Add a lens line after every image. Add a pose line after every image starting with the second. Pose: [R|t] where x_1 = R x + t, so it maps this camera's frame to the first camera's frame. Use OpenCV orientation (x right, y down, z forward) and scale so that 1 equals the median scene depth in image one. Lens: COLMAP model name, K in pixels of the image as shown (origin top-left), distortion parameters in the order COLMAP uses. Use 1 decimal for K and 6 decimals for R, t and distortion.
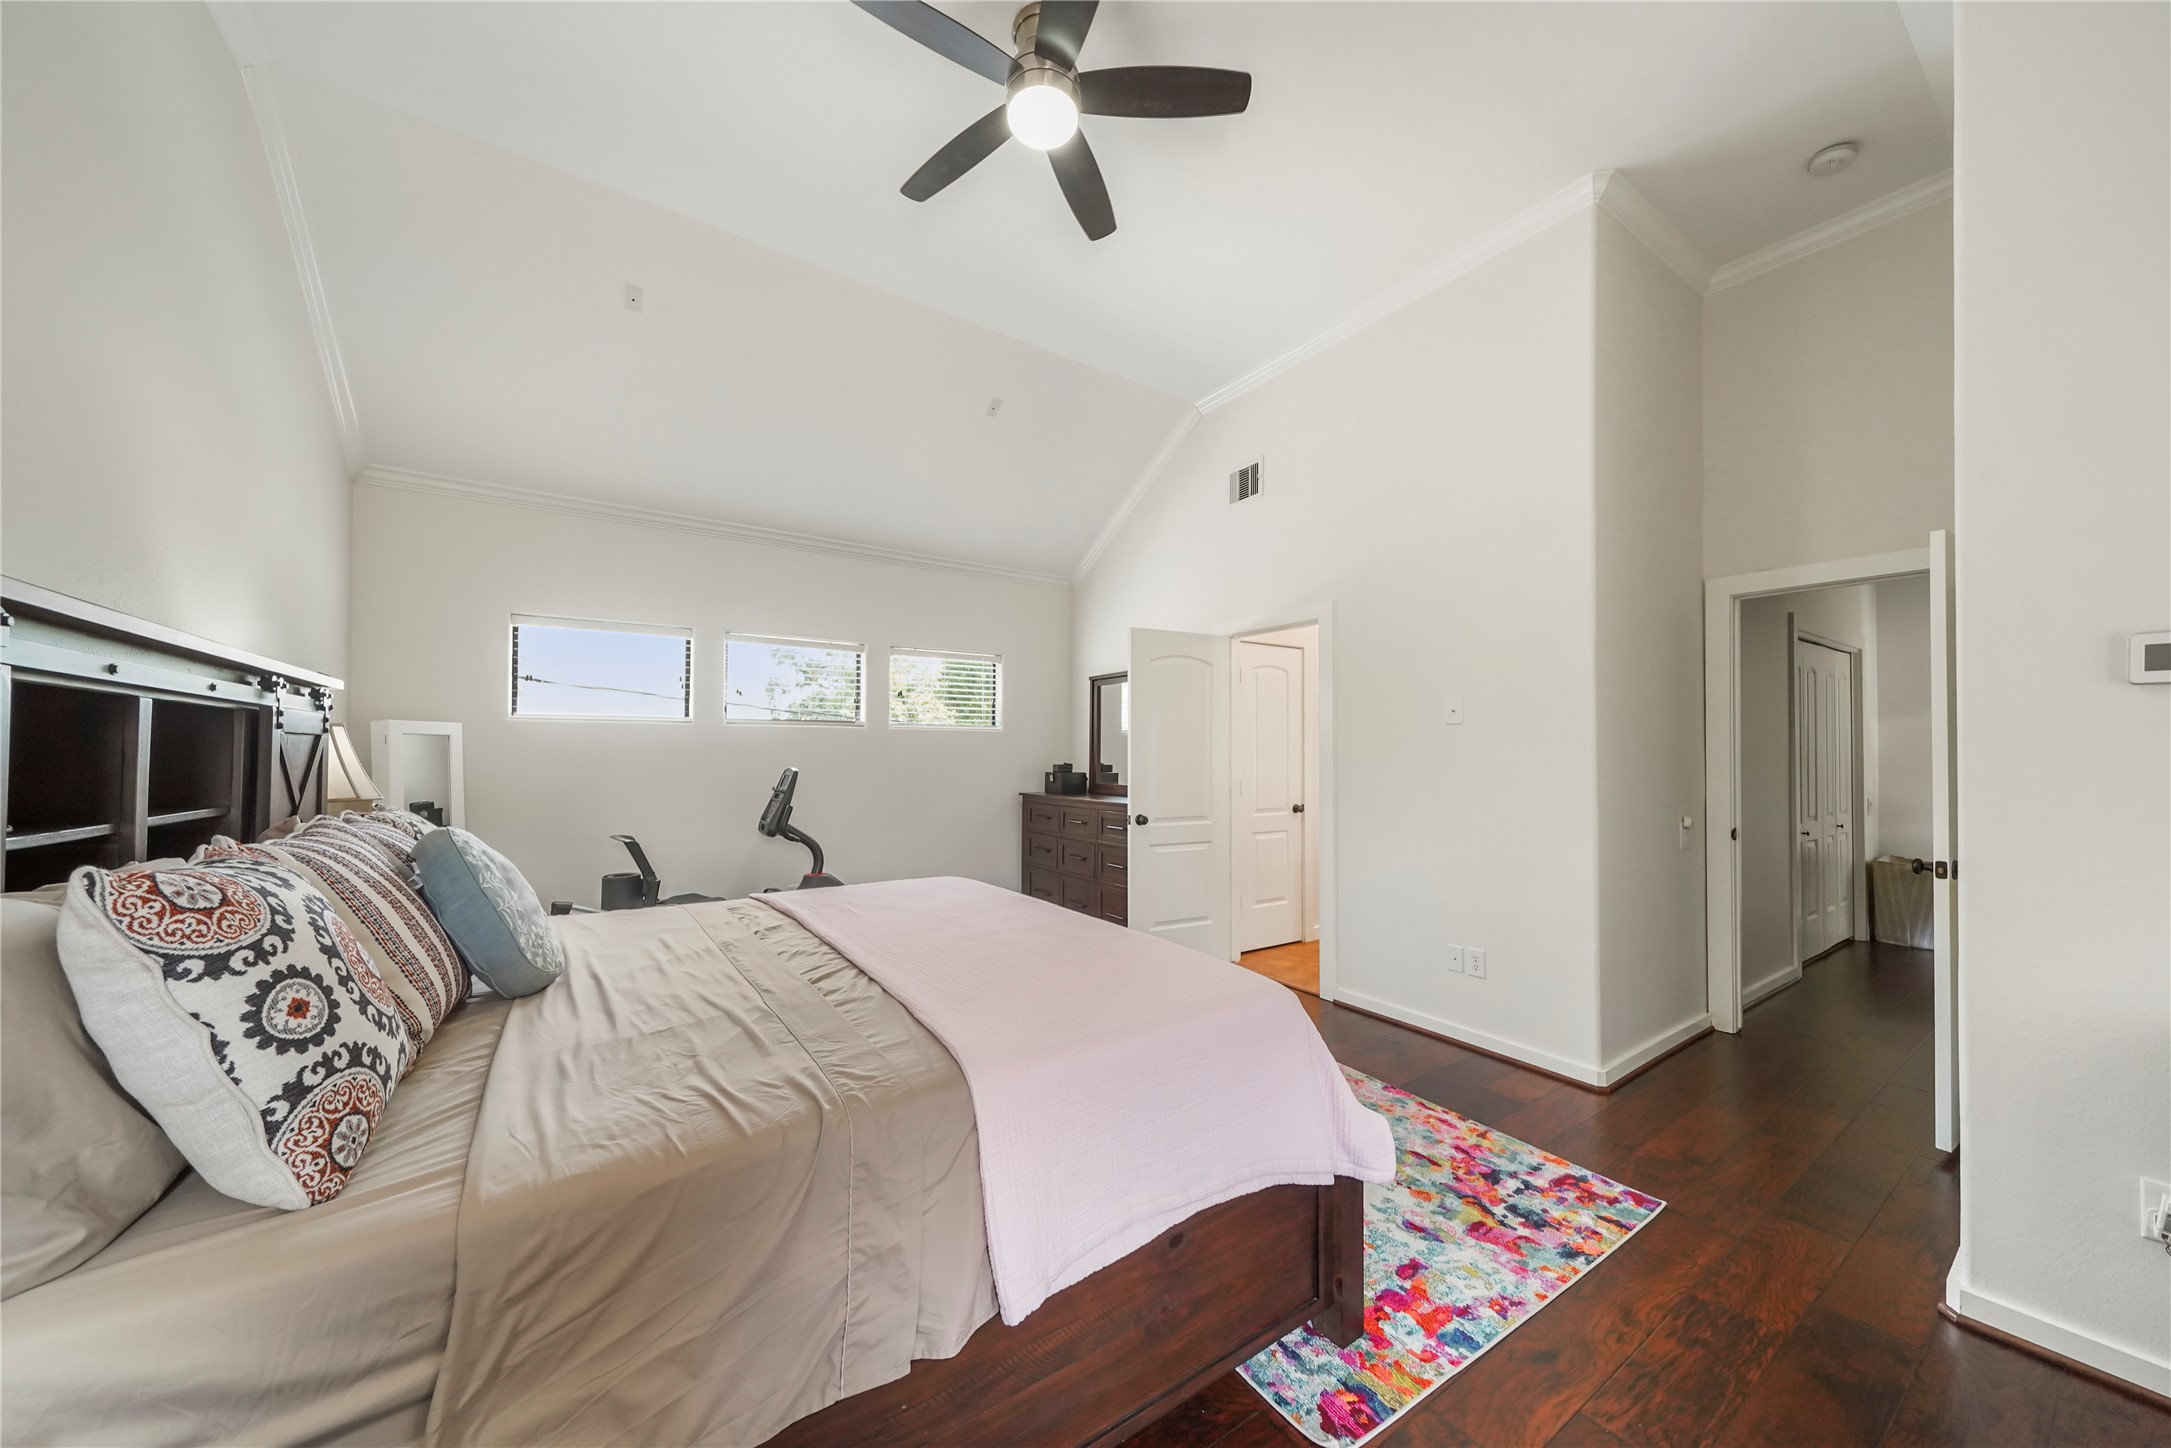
lens RADIAL K [[743.5, 0, 1077.0], [0, 743.5, 742.8], [0, 0, 1]] dist [-0.000896, -0.000035]
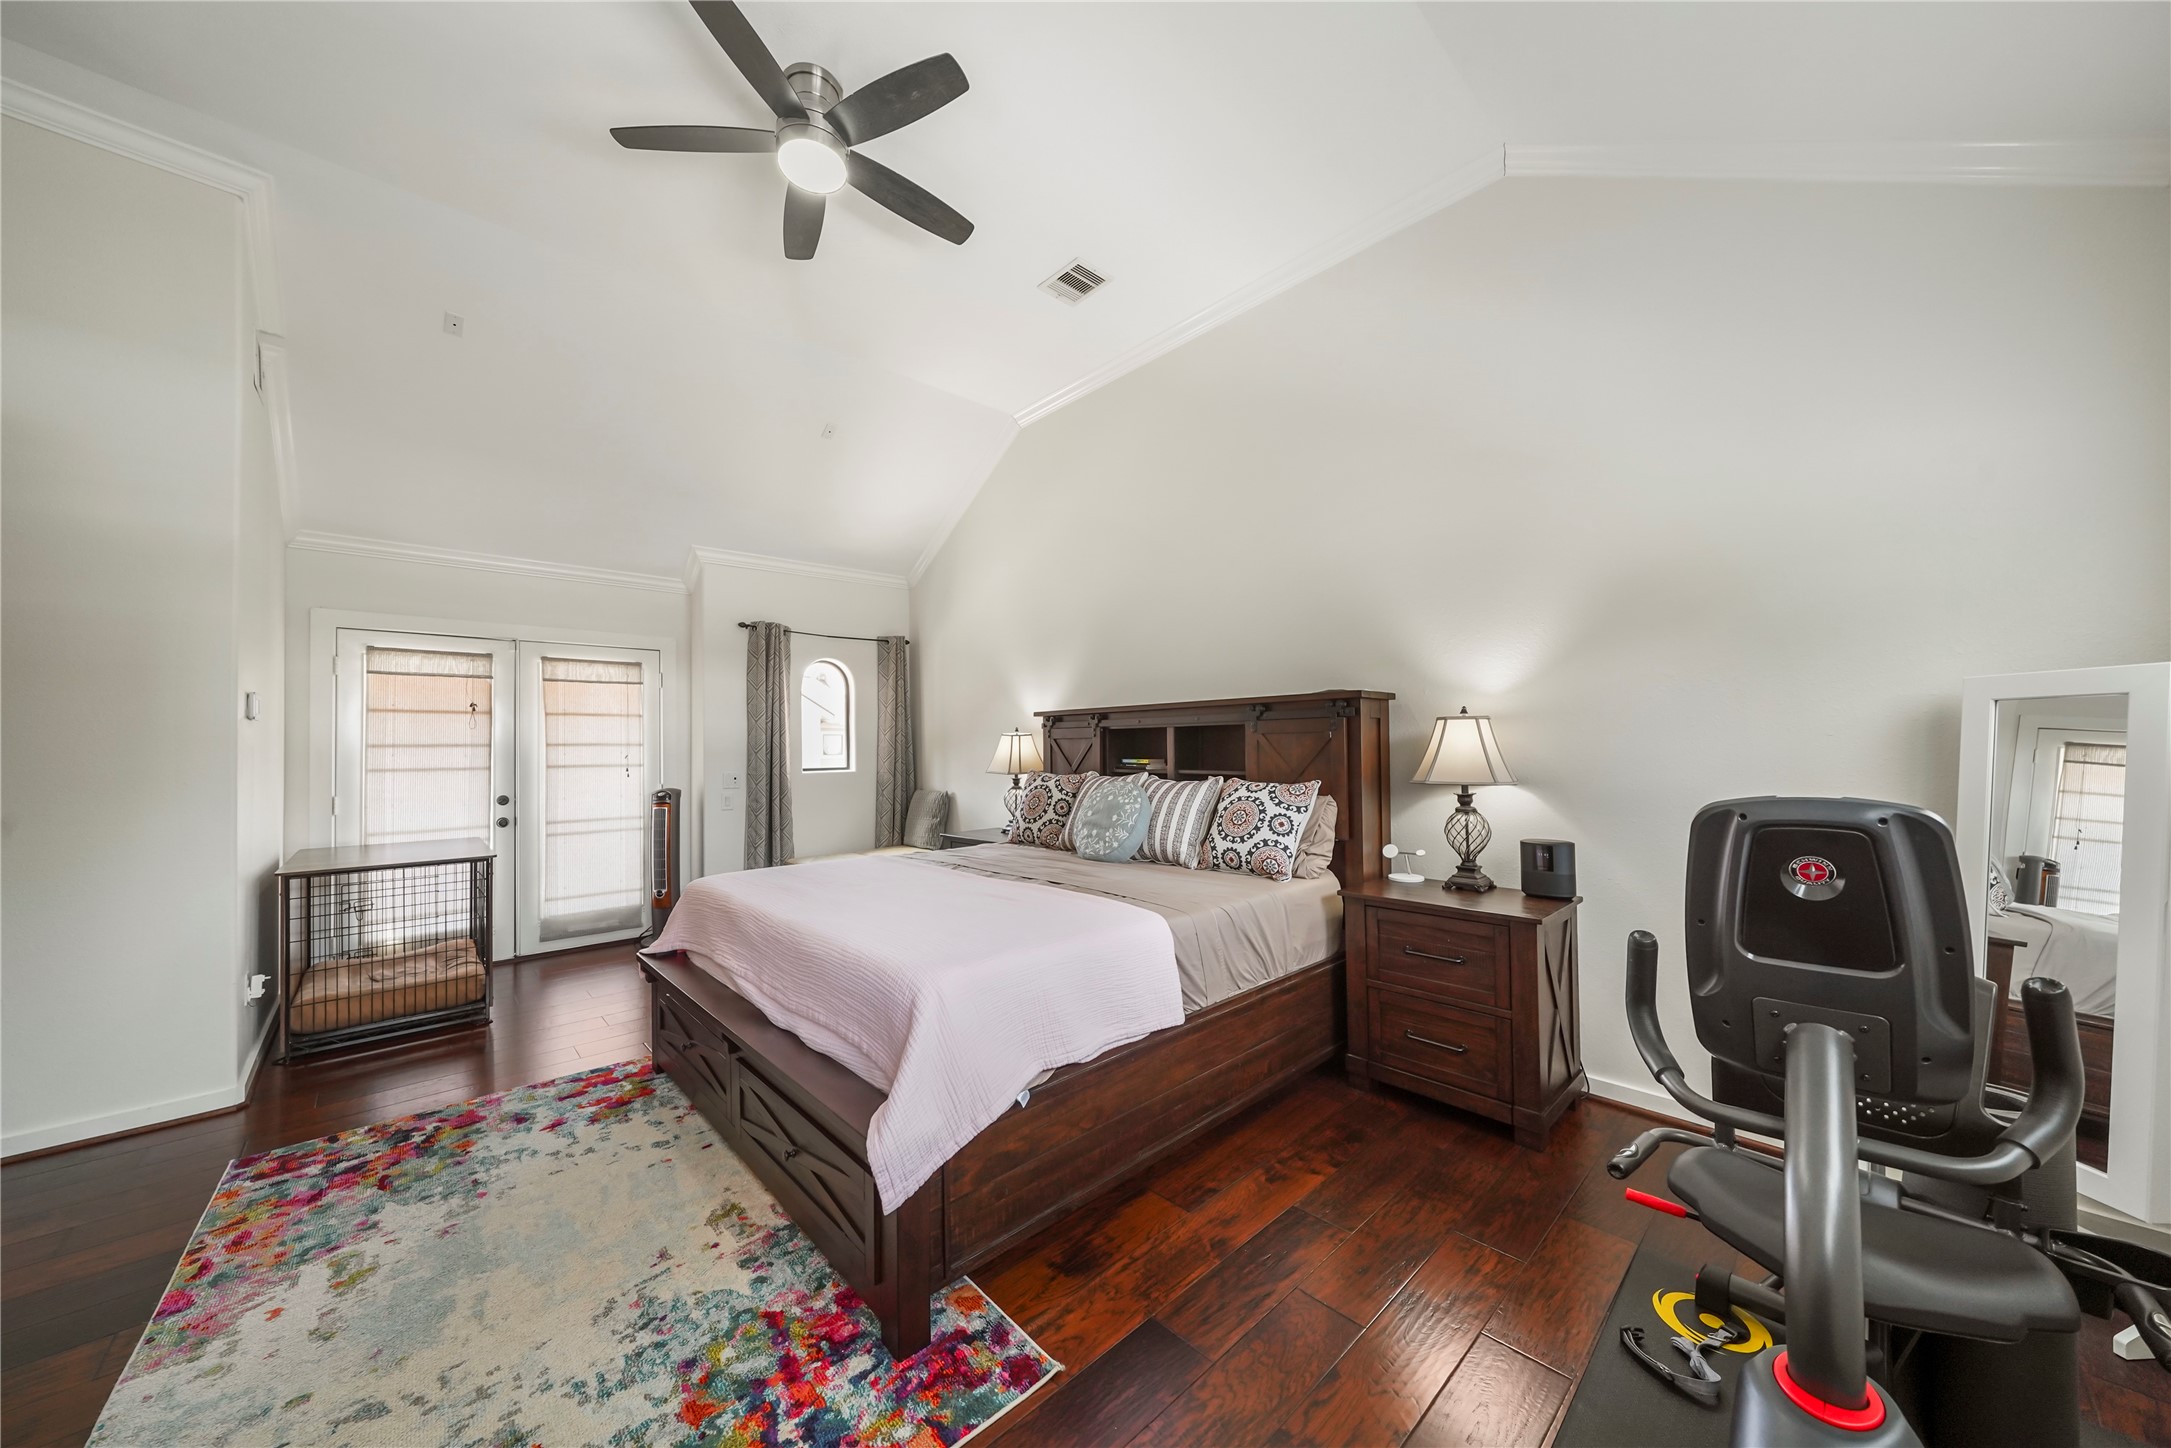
lens RADIAL K [[743.5, 0, 1077.0], [0, 743.5, 742.8], [0, 0, 1]] dist [-0.000896, -0.000035]
pose [[-0.987628, 0.008012, -0.156609, -0.269429], [0.011965, 0.999633, -0.024321, 0.038281], [0.156356, -0.025894, -0.987361, 2.192356]]
